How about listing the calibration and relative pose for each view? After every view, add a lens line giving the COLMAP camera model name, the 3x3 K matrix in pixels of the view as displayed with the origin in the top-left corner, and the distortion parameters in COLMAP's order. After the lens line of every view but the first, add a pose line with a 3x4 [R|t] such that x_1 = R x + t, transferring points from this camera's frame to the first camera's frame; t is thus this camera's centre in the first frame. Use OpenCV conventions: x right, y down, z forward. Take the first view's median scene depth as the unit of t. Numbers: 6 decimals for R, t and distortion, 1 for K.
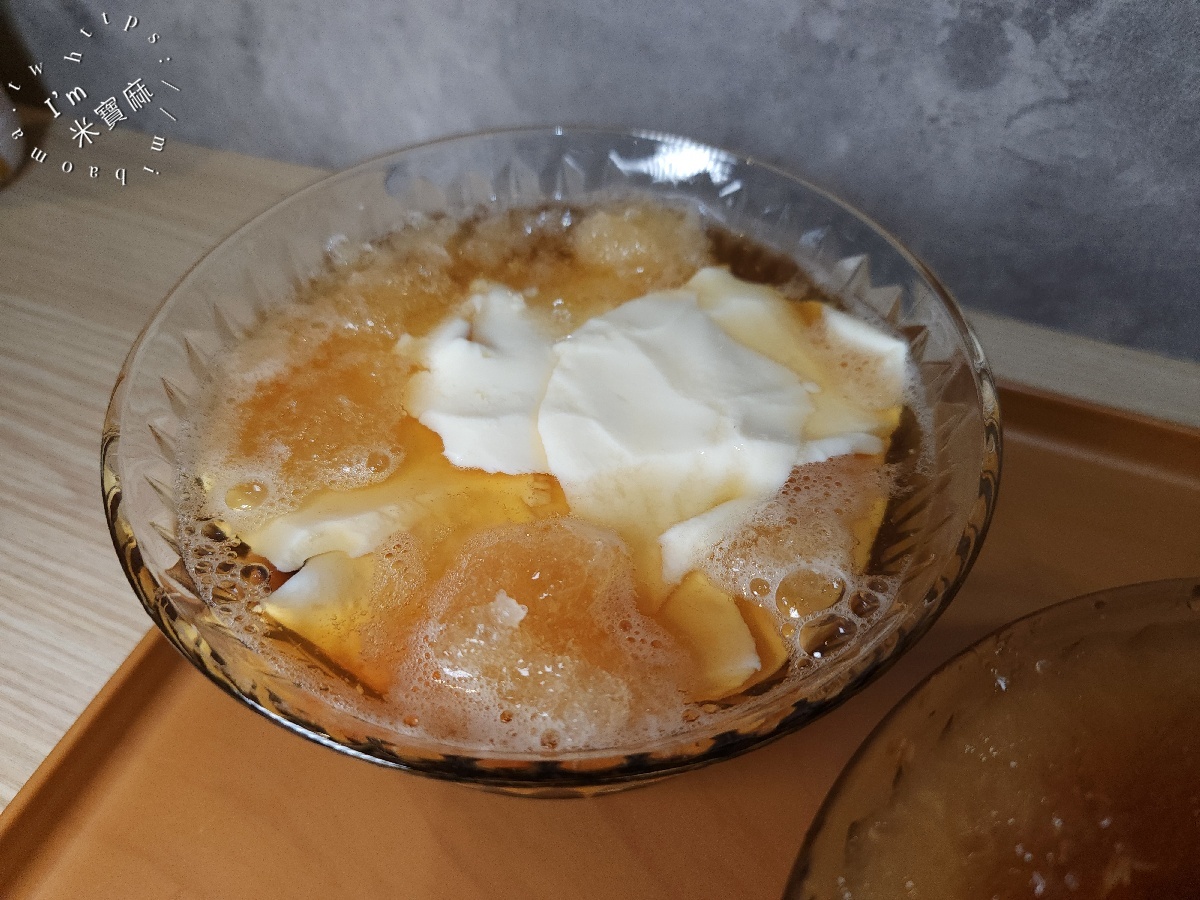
lens RADIAL K [[791.4, 0, 600.0], [0, 791.4, 450.0], [0, 0, 1]] dist [-0.000537, -0.003473]
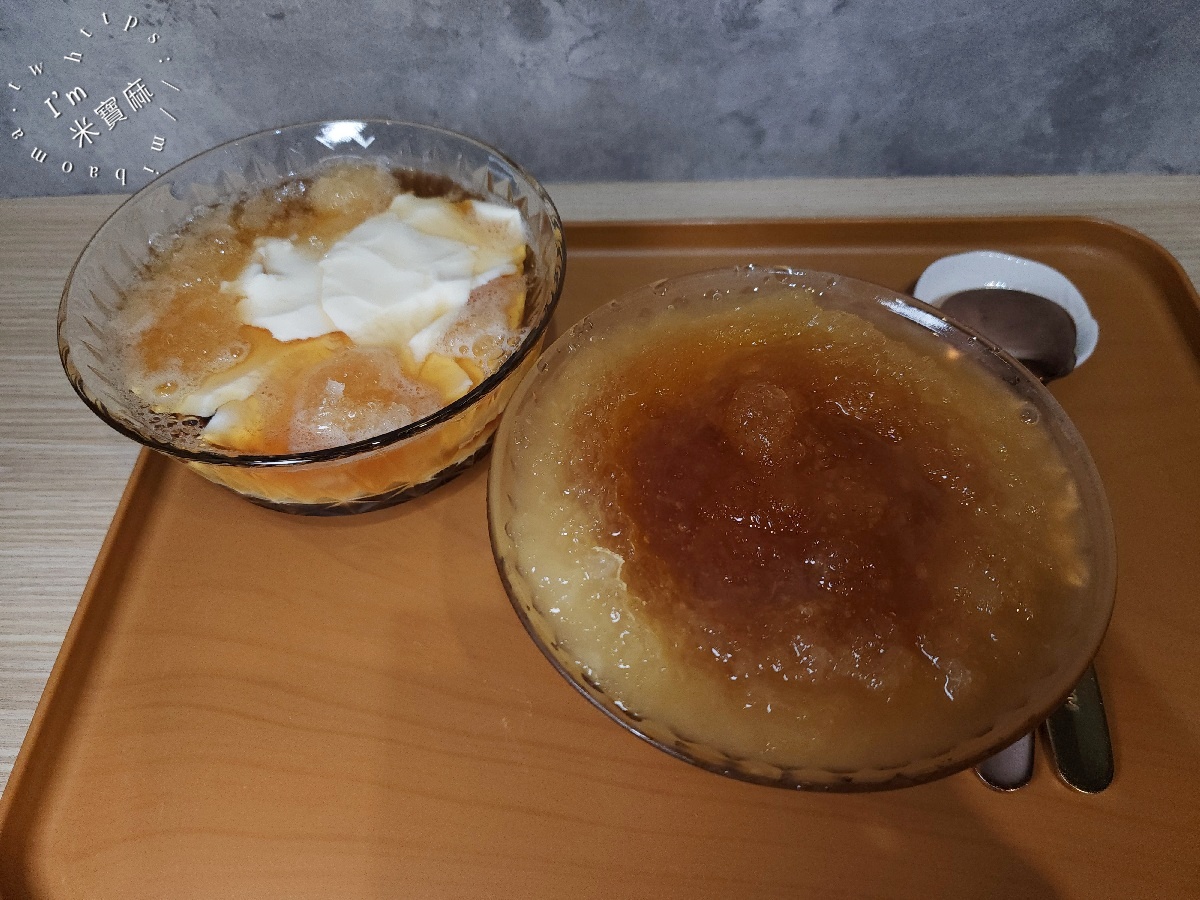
lens RADIAL K [[815.1, 0, 600.0], [0, 815.1, 450.0], [0, 0, 1]] dist [0.019869, -0.002855]
pose [[0.932638, -0.304606, 0.193393, 0.041293], [0.291417, 0.951962, 0.094040, 0.247955], [-0.212748, -0.031347, 0.976604, -0.802813]]
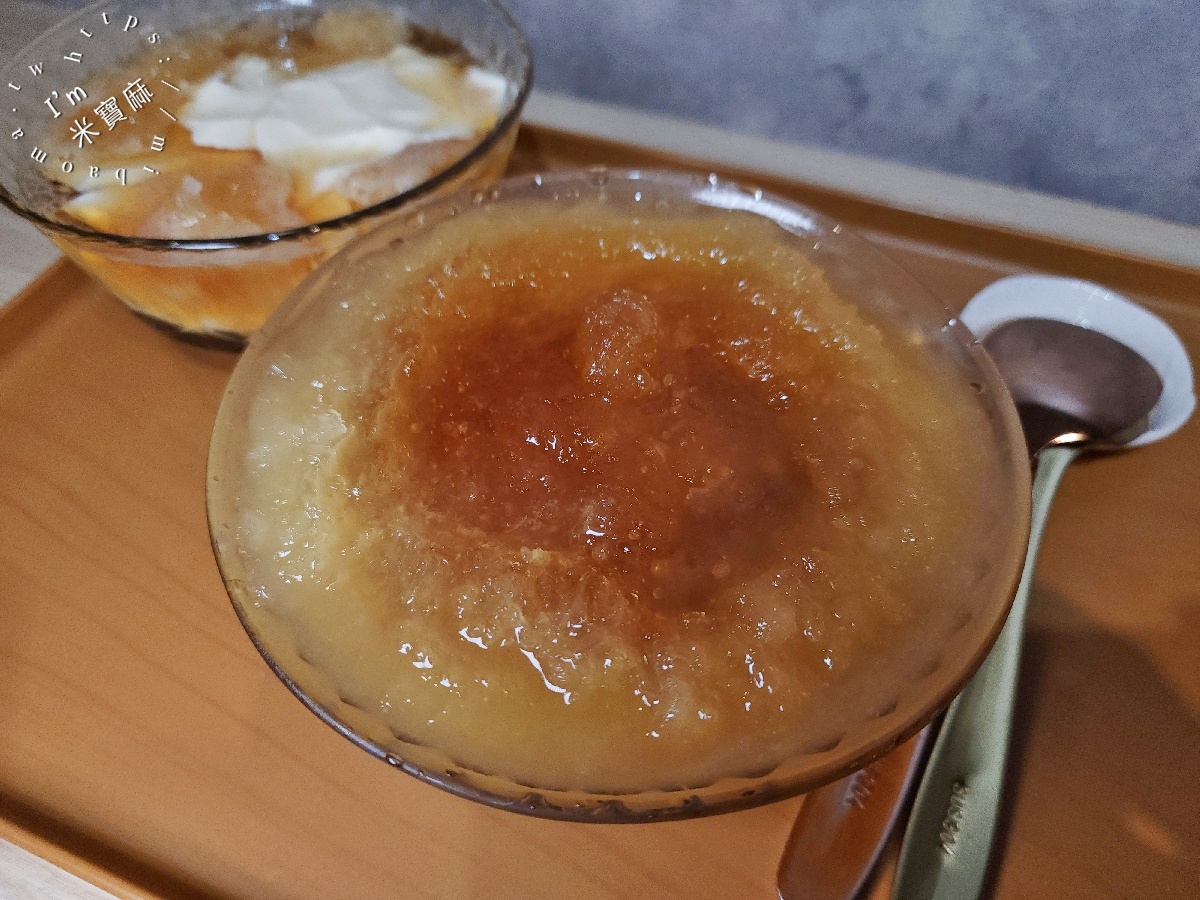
lens RADIAL K [[804.7, 0, 631.3], [0, 804.7, 450.8], [0, 0, 1]] dist [0.081412, -0.095651]
pose [[0.999898, -0.010663, 0.009548, 0.591117], [0.010487, 0.999778, 0.018287, 0.544816], [-0.009741, -0.018185, 0.999787, -0.585861]]
